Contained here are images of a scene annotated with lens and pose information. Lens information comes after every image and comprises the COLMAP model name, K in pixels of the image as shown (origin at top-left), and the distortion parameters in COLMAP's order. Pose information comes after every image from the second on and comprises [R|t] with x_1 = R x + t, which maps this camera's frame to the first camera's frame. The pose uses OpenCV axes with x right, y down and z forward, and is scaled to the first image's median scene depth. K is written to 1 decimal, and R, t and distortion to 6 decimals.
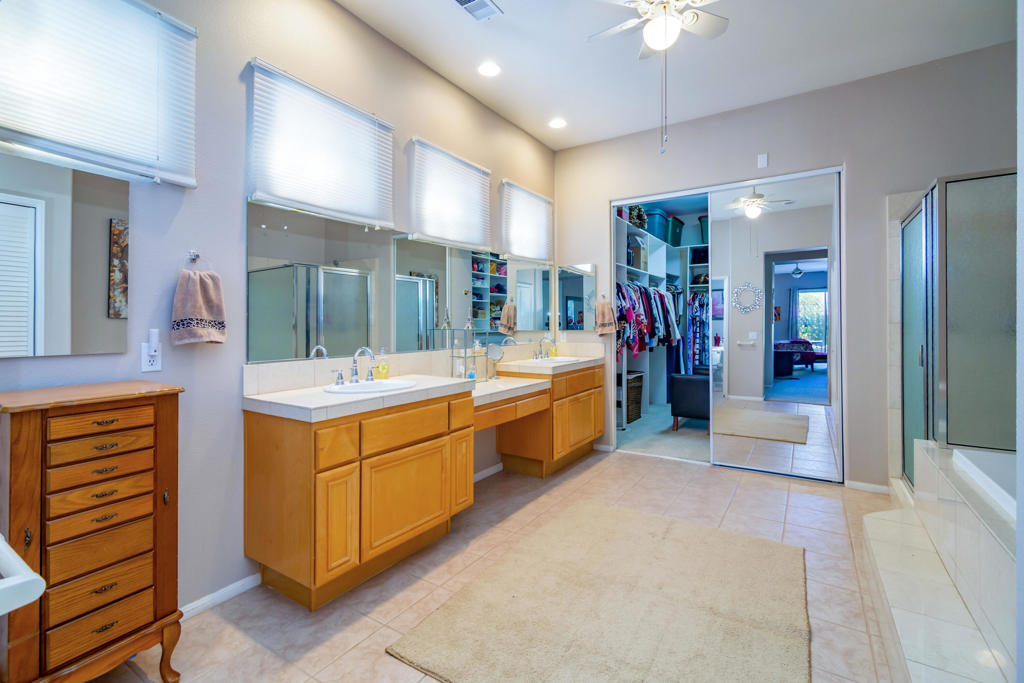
lens RADIAL K [[458.5, 0, 512.4], [0, 458.5, 323.1], [0, 0, 1]] dist [0.000753, 0.000160]
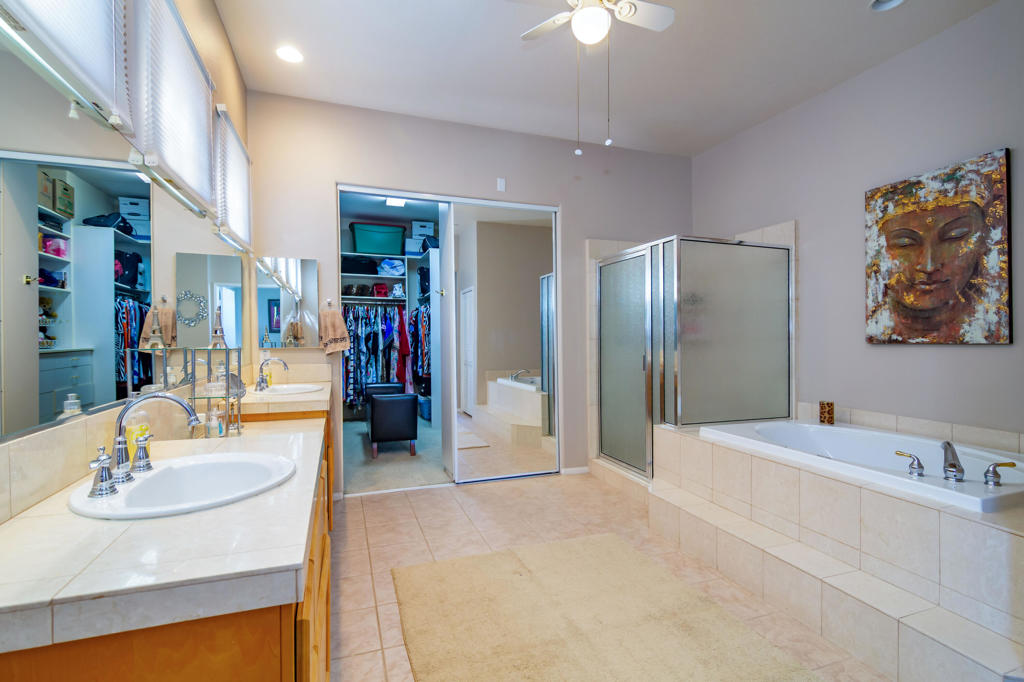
lens RADIAL K [[481.3, 0, 512.0], [0, 481.3, 341.0], [0, 0, 1]] dist [0.020318, -0.000078]
pose [[0.604852, -0.001702, 0.796336, -0.337440], [-0.004463, 0.999975, 0.005528, -0.001137], [-0.796326, -0.006898, 0.604829, 0.319048]]
